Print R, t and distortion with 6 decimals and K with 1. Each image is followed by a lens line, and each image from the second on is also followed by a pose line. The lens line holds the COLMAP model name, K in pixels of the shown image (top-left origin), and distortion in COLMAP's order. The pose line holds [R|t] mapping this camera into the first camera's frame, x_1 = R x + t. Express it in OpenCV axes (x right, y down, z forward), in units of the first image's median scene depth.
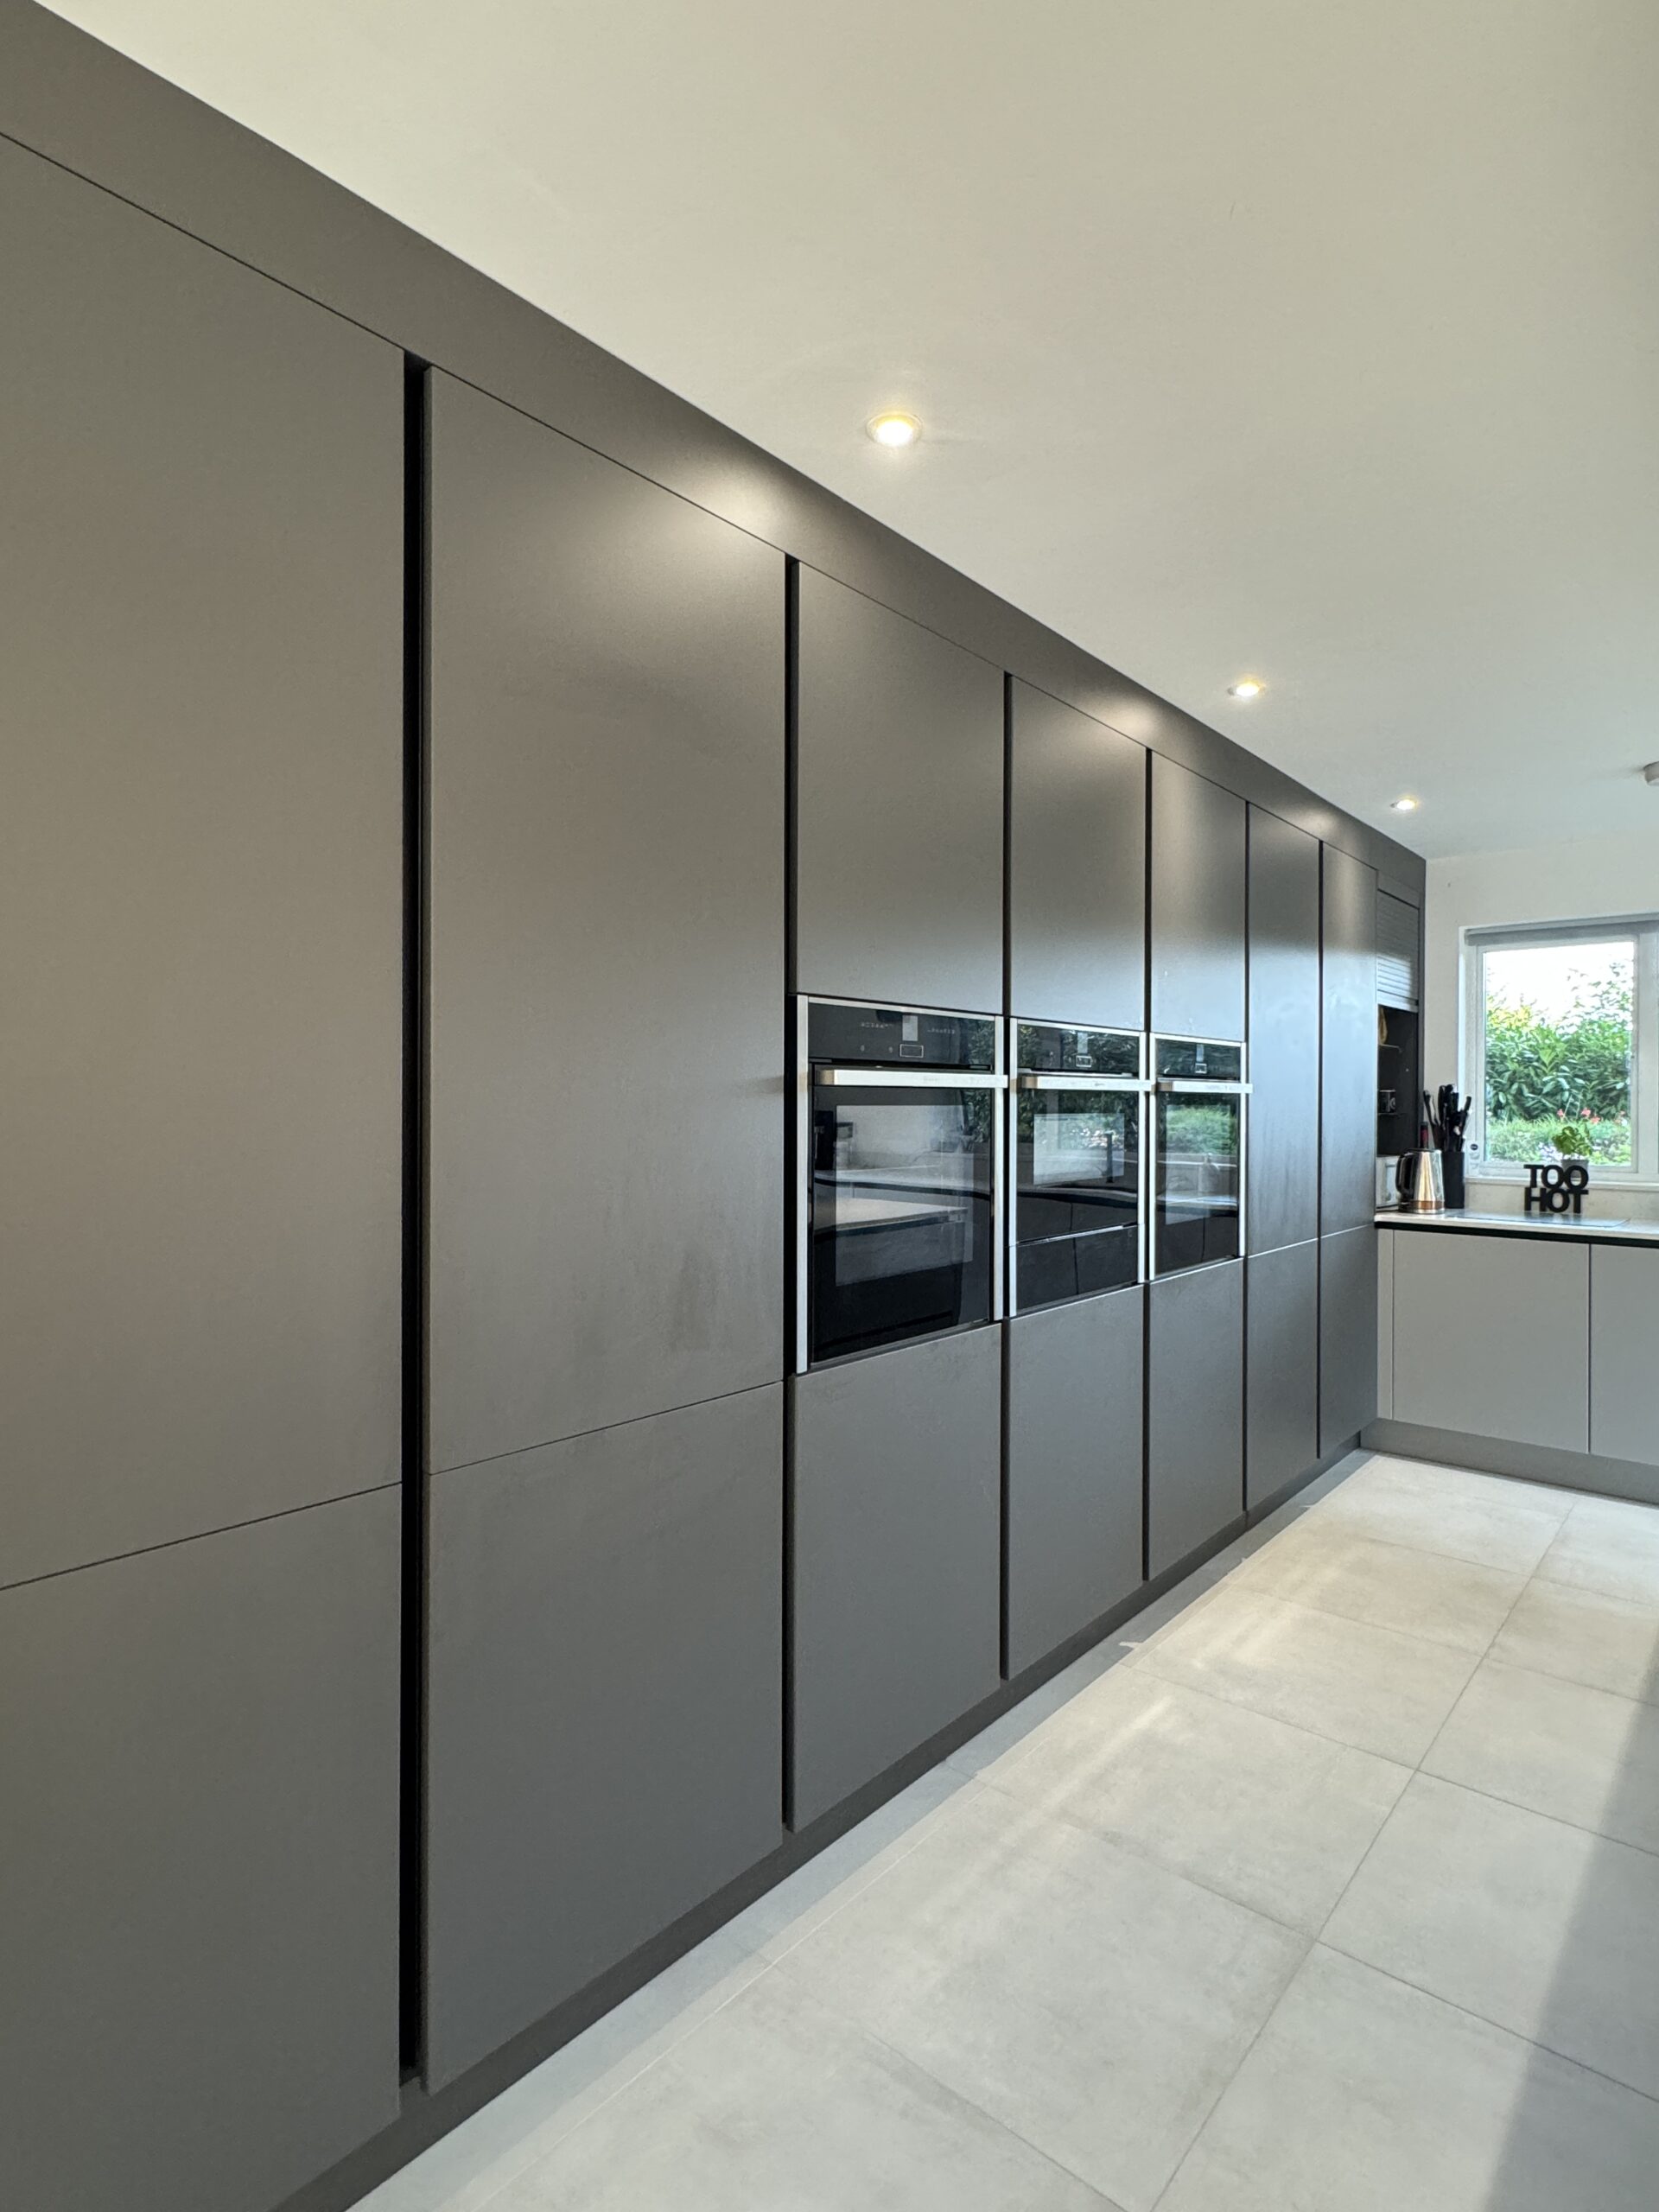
lens RADIAL K [[1152.8, 0, 821.6], [0, 1152.8, 1101.2], [0, 0, 1]] dist [0.002050, 0.000385]
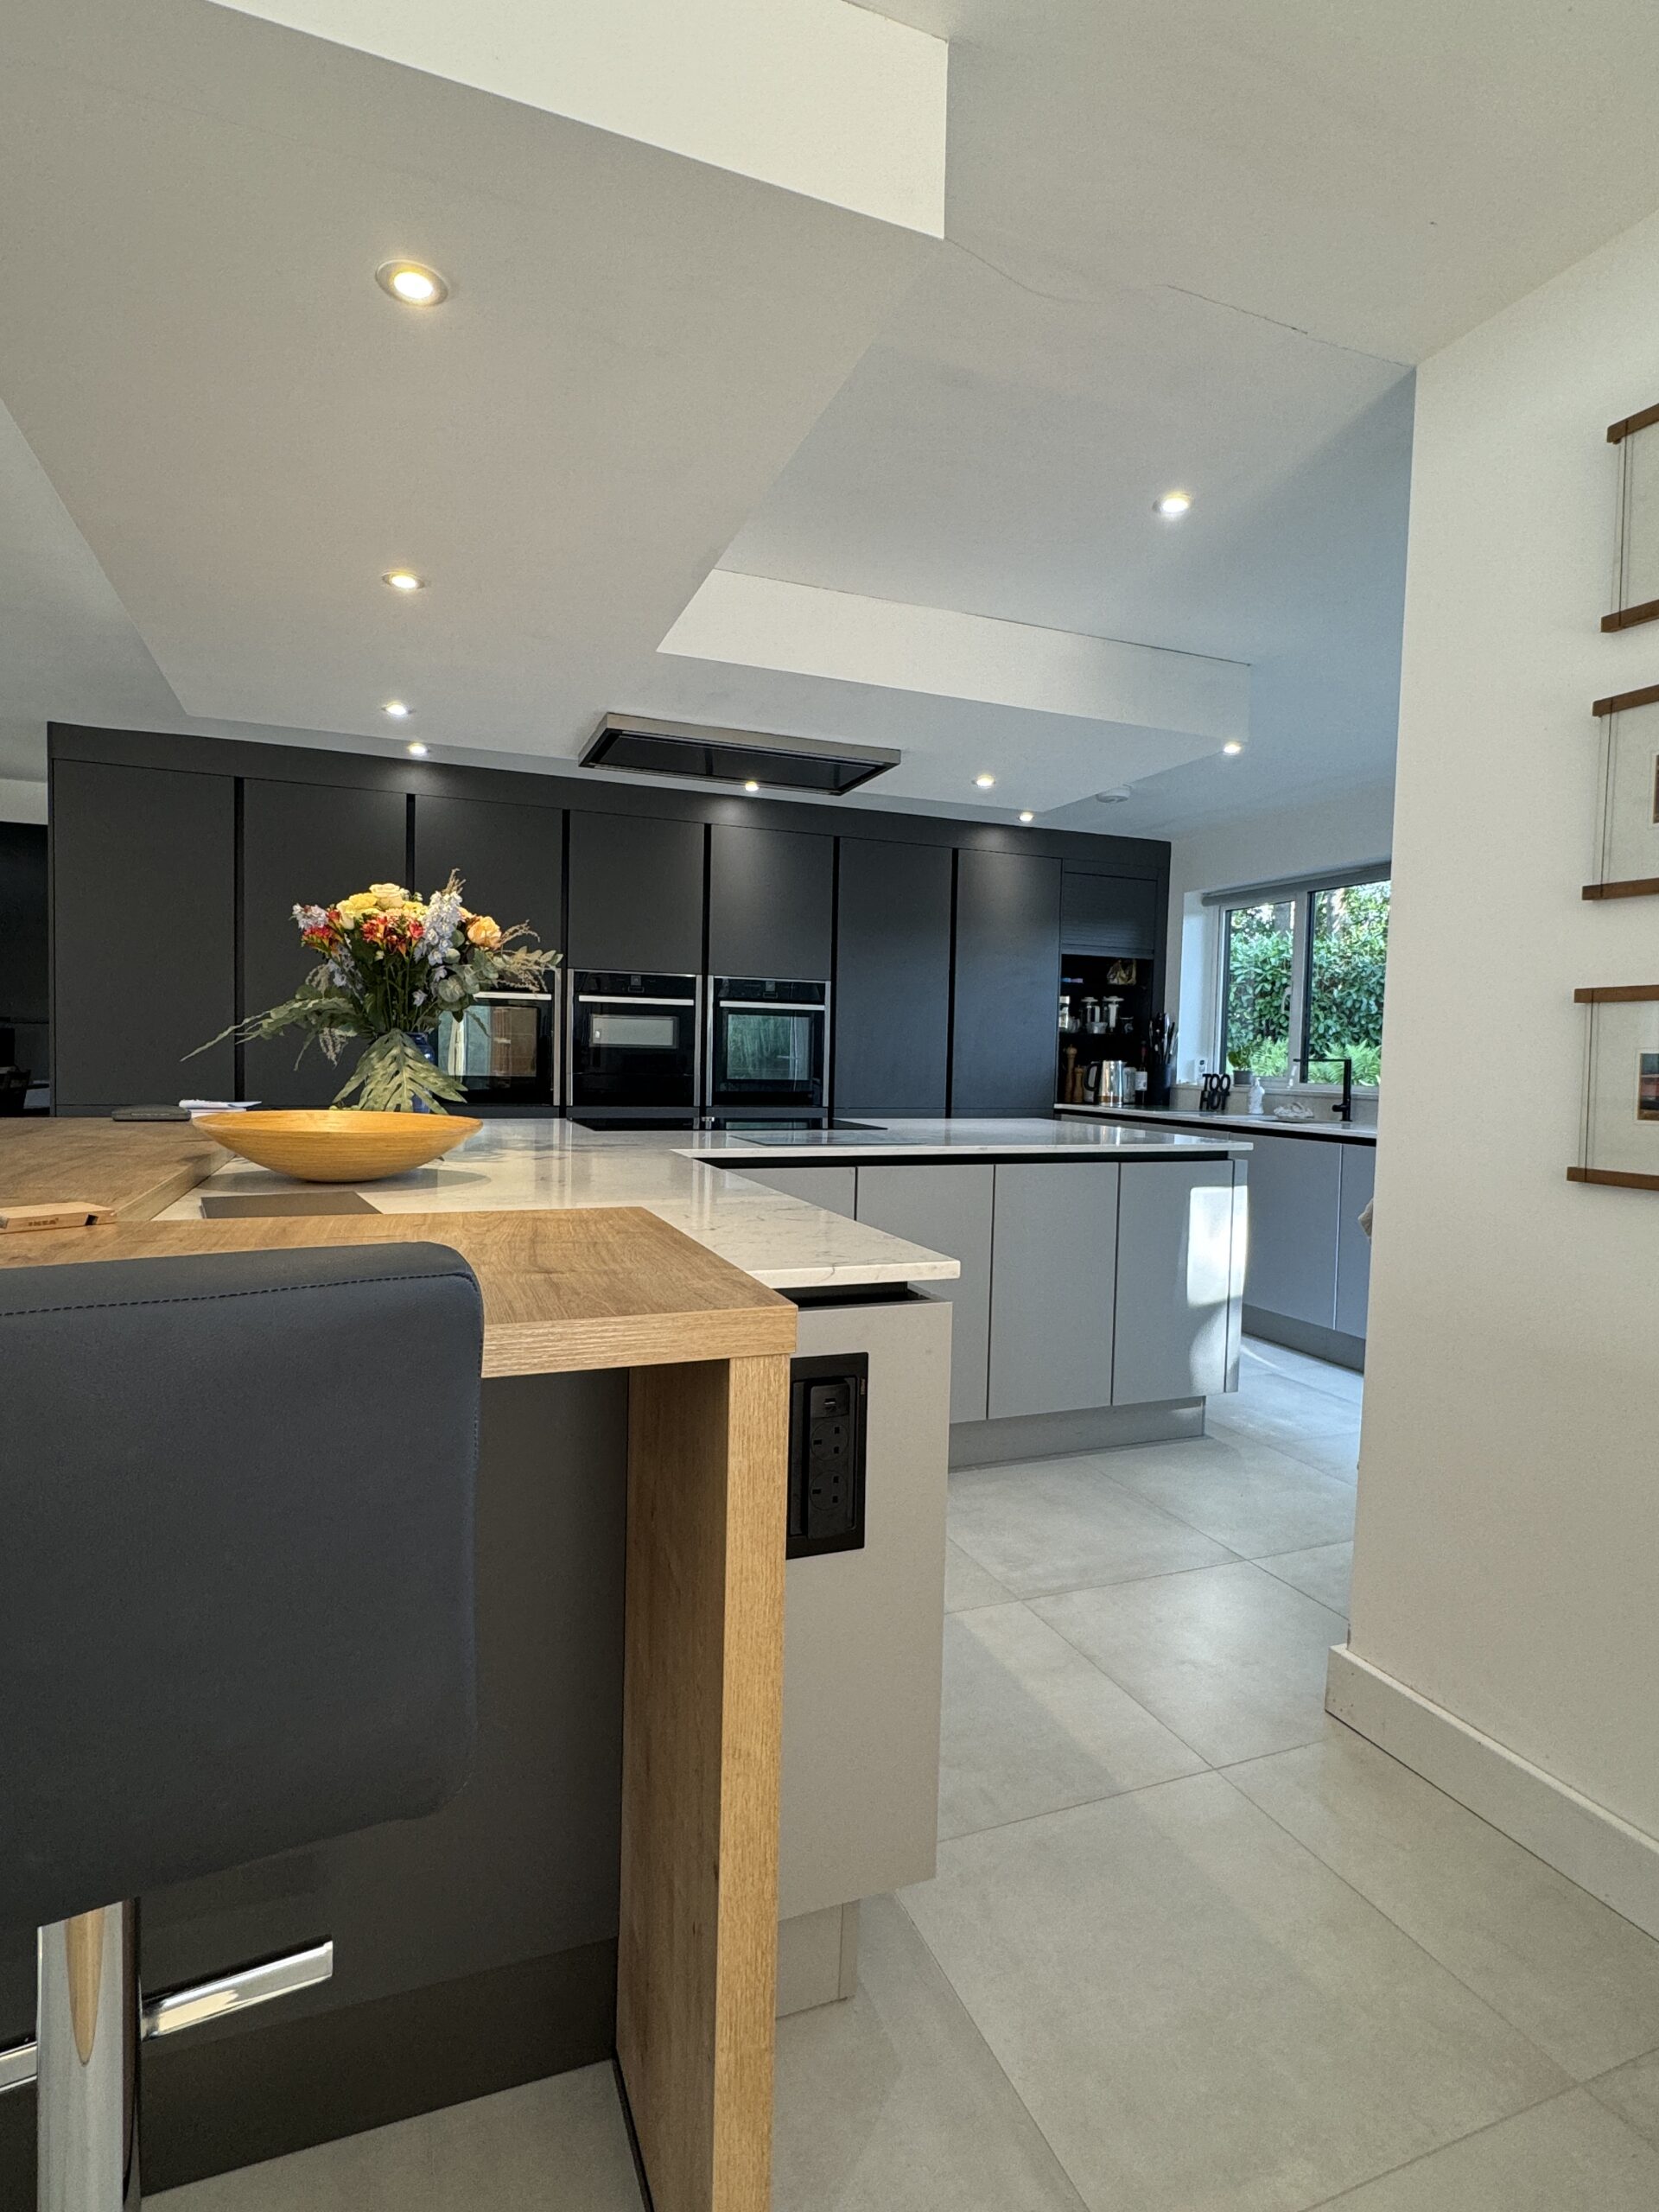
lens RADIAL K [[1152.8, 0, 832.2], [0, 1152.8, 1105.8], [0, 0, 1]] dist [0.002050, 0.000385]
pose [[0.892127, 0.033260, -0.450558, 0.873540], [-0.018003, 0.999111, 0.038107, 0.051638], [0.451425, -0.025885, 0.891933, -0.389669]]
